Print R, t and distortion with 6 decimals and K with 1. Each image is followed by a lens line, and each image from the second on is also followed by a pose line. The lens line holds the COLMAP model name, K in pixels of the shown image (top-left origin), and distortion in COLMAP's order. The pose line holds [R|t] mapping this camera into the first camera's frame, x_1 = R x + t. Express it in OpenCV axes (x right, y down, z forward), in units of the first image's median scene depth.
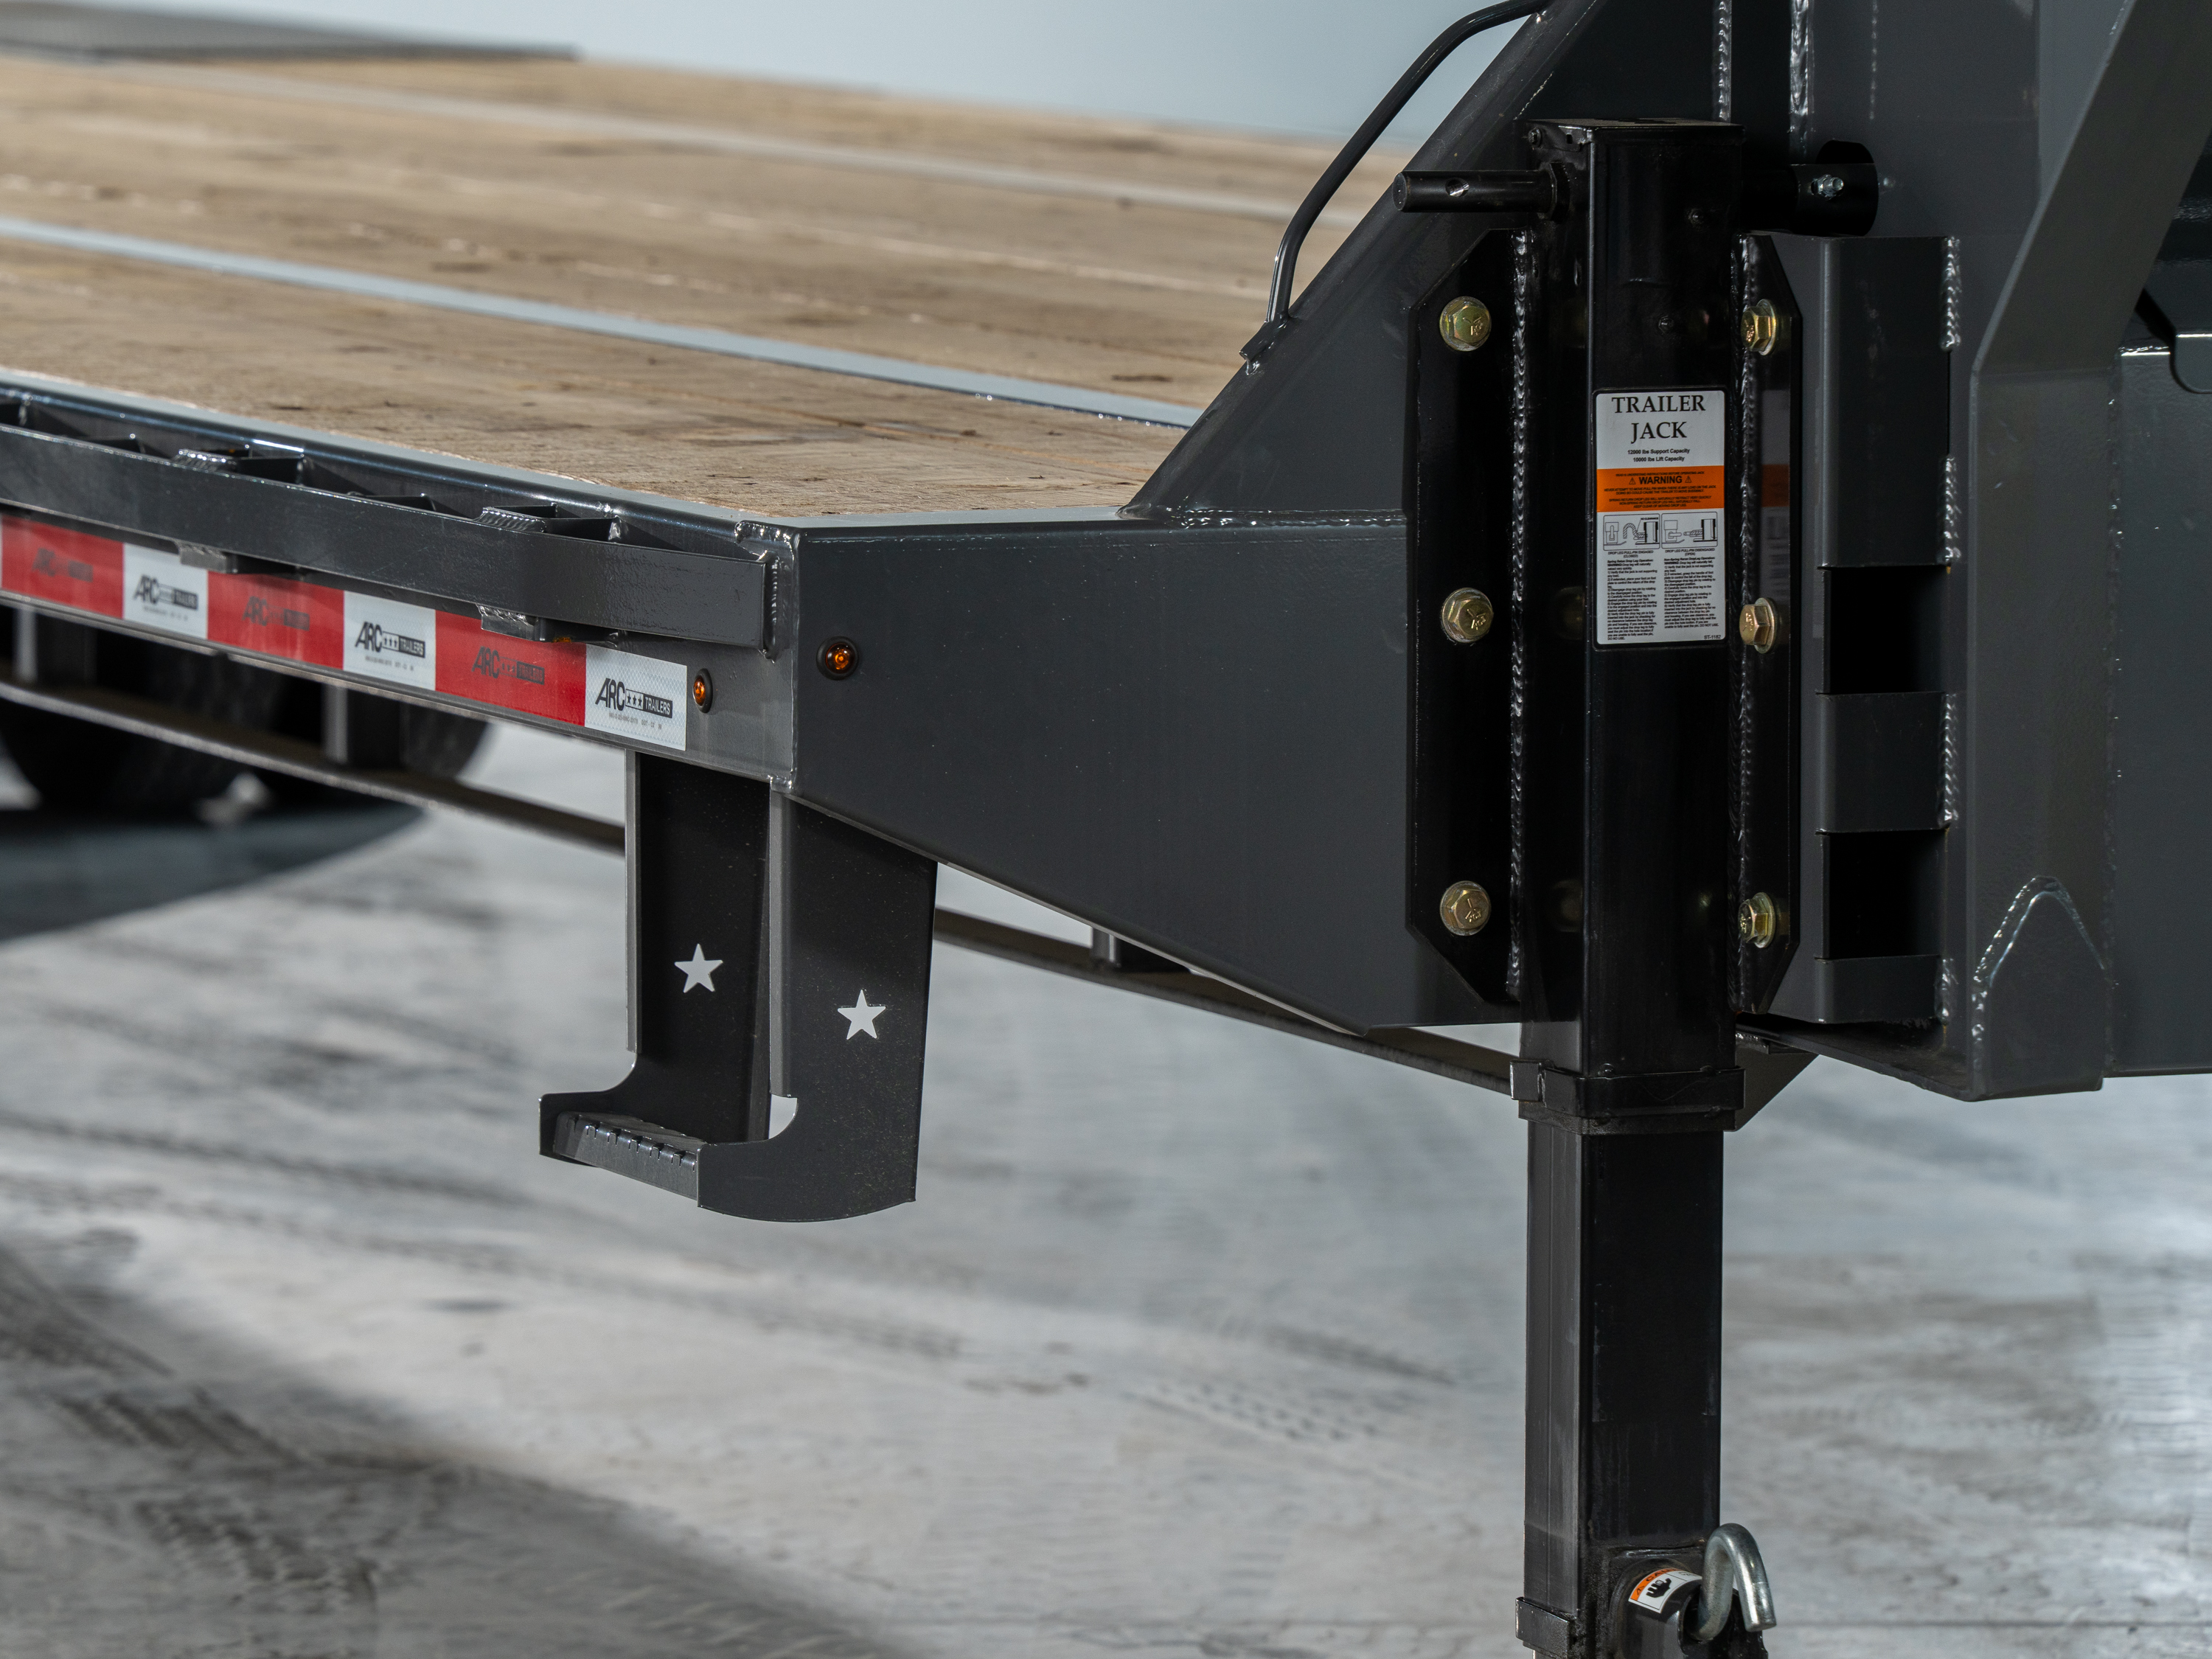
lens RADIAL K [[13728.8, 0, 1106.0], [0, 13728.8, 829.5], [0, 0, 1]] dist [-0.012599, 17.600015]
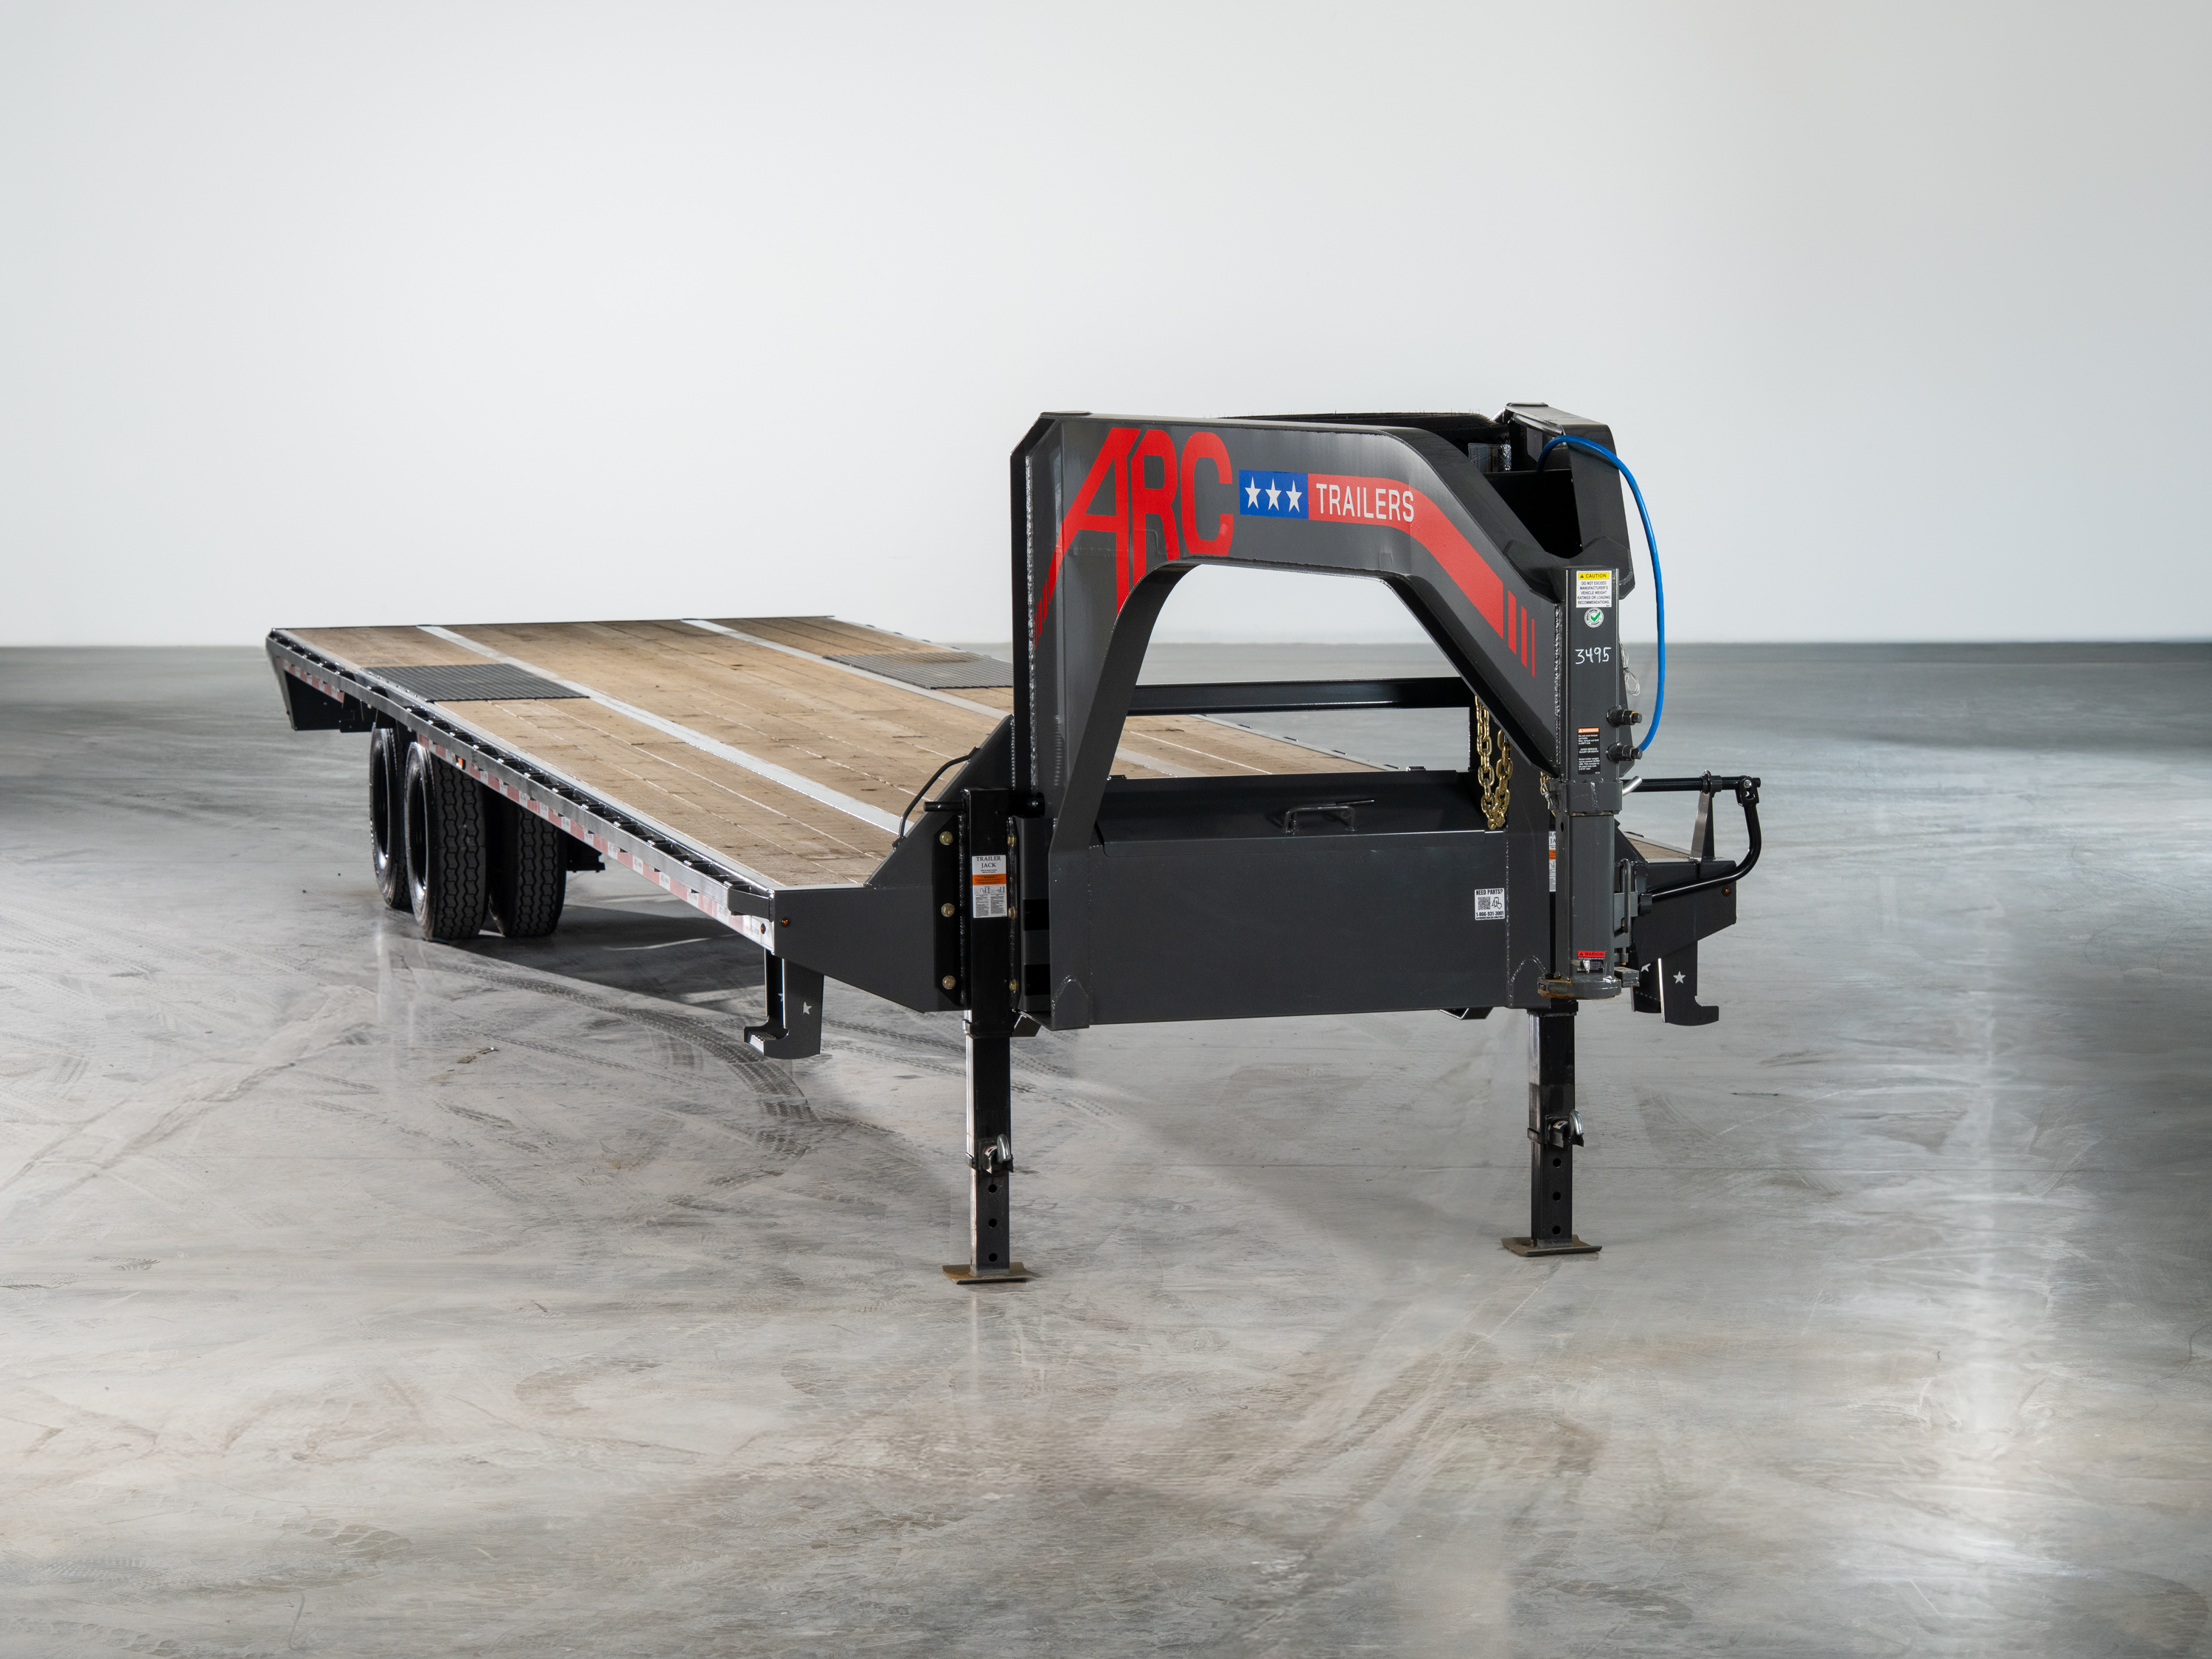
lens RADIAL K [[6093.4, 0, 1106.0], [0, 6093.4, 829.5], [0, 0, 1]] dist [0.049147, 0.627031]
pose [[0.988390, -0.002179, -0.151923, 0.345159], [0.001534, 0.999989, -0.004362, -0.031370], [0.151931, 0.004079, 0.988383, -0.768524]]
